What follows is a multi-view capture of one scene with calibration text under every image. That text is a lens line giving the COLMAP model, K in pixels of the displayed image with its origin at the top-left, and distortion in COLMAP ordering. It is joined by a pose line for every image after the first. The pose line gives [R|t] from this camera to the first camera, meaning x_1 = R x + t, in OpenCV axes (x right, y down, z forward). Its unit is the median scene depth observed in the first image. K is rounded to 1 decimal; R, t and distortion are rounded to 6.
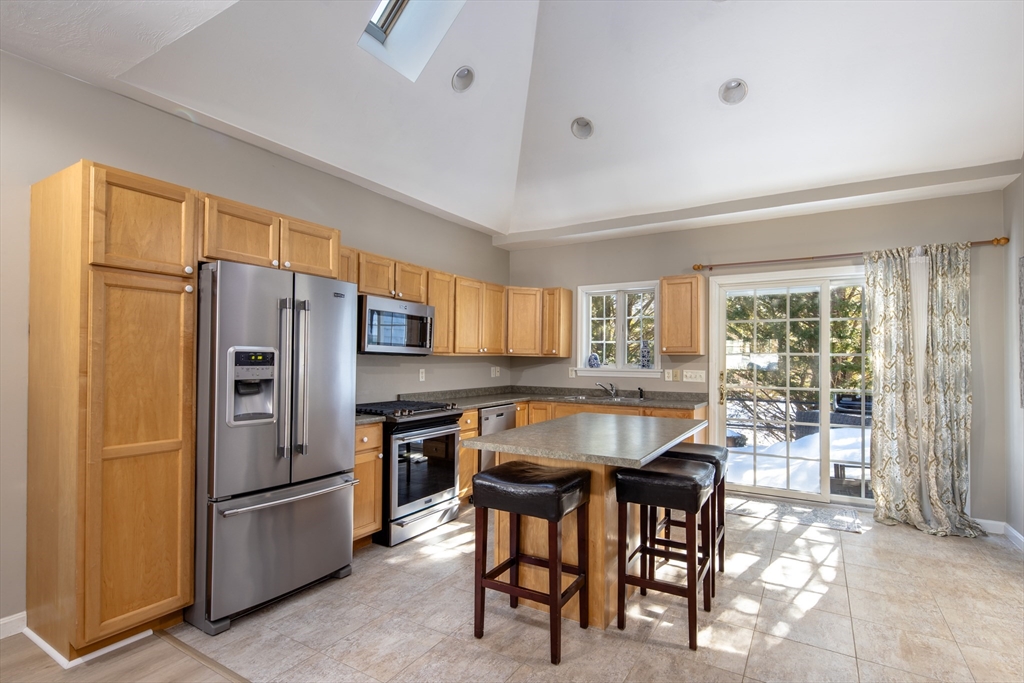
lens RADIAL K [[497.4, 0, 509.2], [0, 497.4, 354.1], [0, 0, 1]] dist [-0.005392, -0.000444]
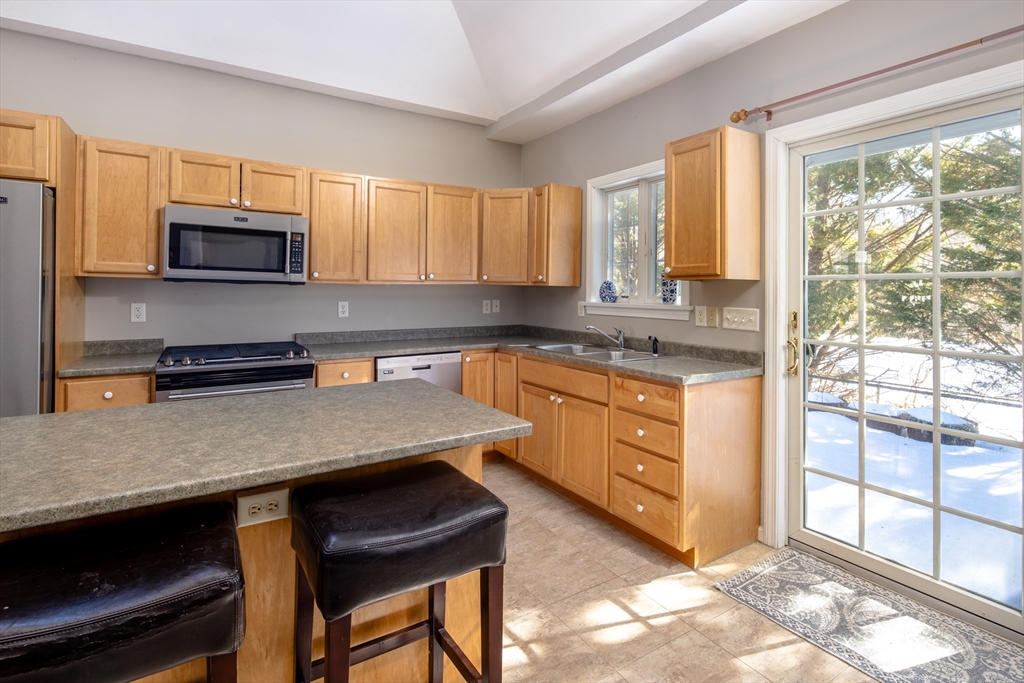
lens RADIAL K [[497.4, 0, 511.2], [0, 497.4, 282.4], [0, 0, 1]] dist [-0.005392, -0.000444]
pose [[0.893451, -0.008172, -0.449085, 0.400407], [0.004633, 0.999949, -0.008980, 0.008006], [0.449136, 0.005943, 0.893444, 0.413360]]
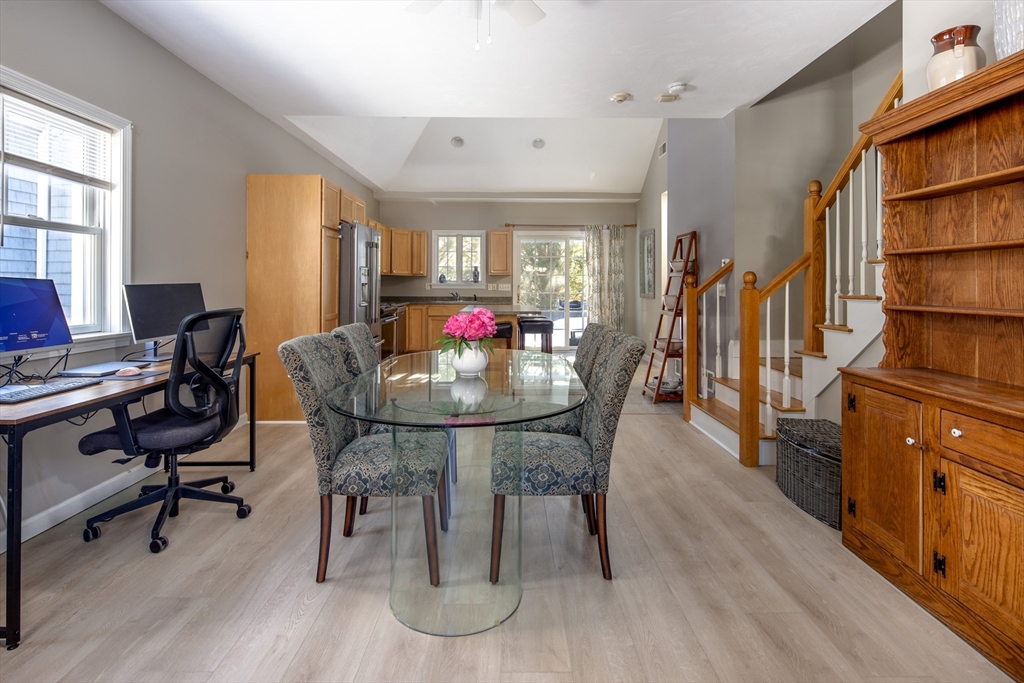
lens RADIAL K [[497.4, 0, 520.0], [0, 497.4, 281.5], [0, 0, 1]] dist [-0.005392, -0.000444]
pose [[0.840842, 0.000163, 0.541281, -0.535124], [-0.003199, 0.999984, 0.004667, 0.016379], [-0.541272, -0.005656, 0.840829, -0.502478]]
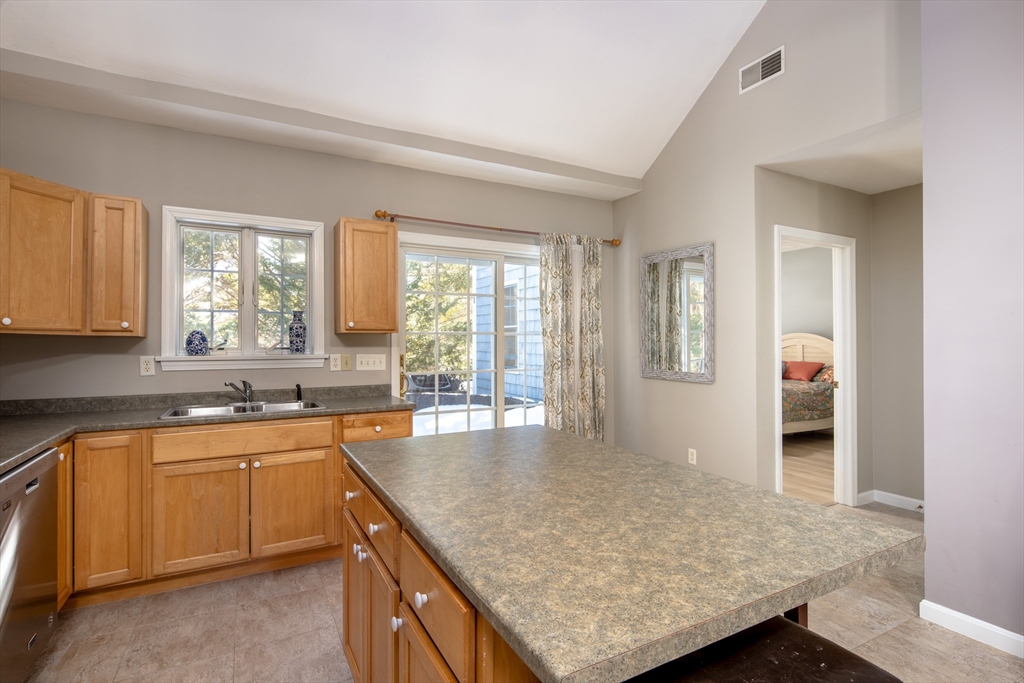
lens RADIAL K [[497.4, 0, 516.7], [0, 497.4, 338.3], [0, 0, 1]] dist [-0.005392, -0.000444]
pose [[0.496343, 0.001250, 0.868125, -0.159977], [-0.000125, 0.999999, -0.001368, 0.009965], [-0.868126, 0.000570, 0.496343, 0.460931]]
